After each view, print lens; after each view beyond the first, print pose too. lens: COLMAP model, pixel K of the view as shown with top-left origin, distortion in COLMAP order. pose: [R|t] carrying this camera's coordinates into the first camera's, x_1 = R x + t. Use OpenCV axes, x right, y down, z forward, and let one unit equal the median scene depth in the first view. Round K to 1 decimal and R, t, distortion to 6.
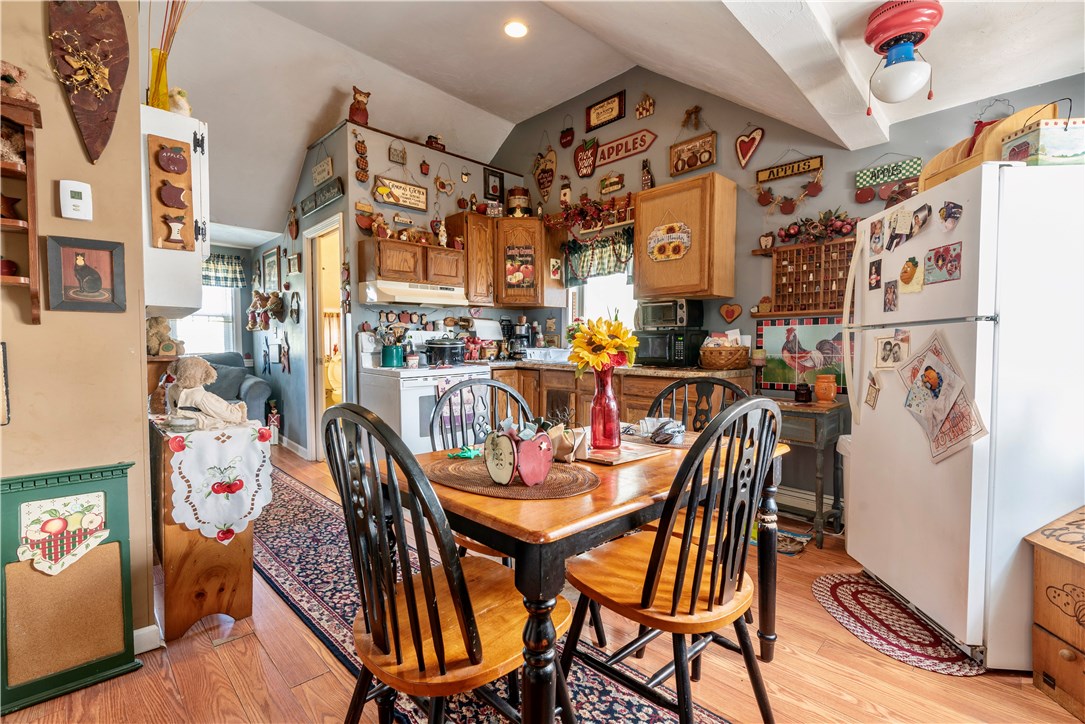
lens RADIAL K [[468.4, 0, 543.1], [0, 468.4, 362.2], [0, 0, 1]] dist [0.002886, -0.000455]
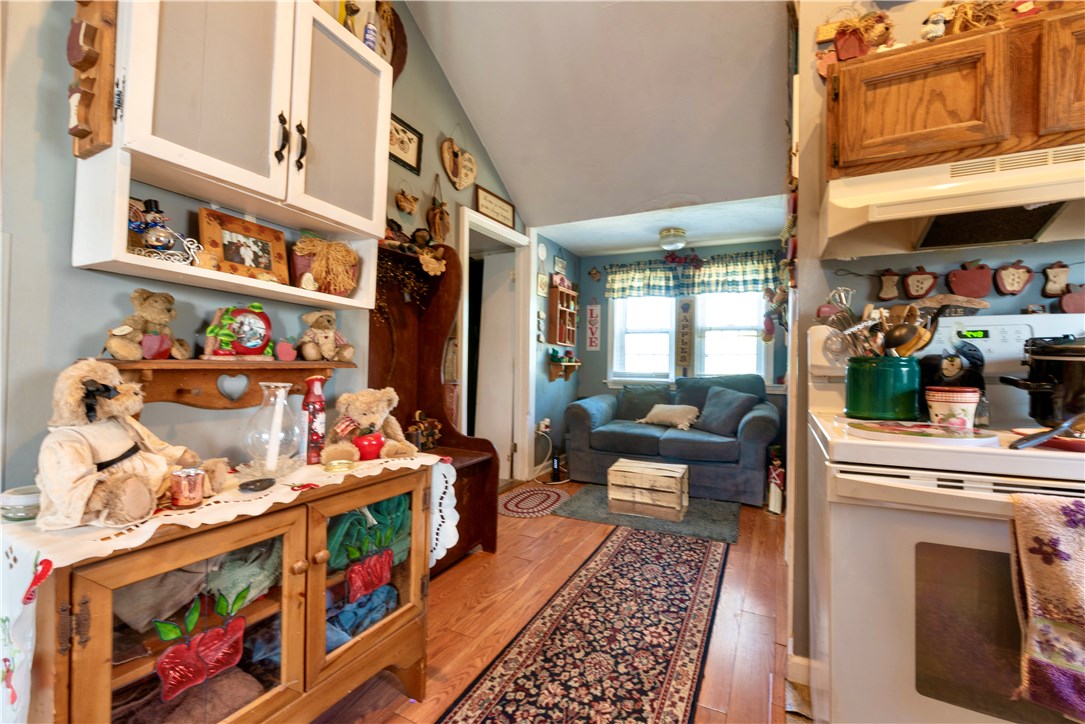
lens RADIAL K [[468.4, 0, 538.9], [0, 468.4, 364.5], [0, 0, 1]] dist [0.002886, -0.000455]
pose [[0.320846, 0.001346, -0.947130, -0.061531], [-0.050856, 0.998581, -0.015809, -0.009358], [0.945765, 0.053239, 0.320459, 0.568139]]
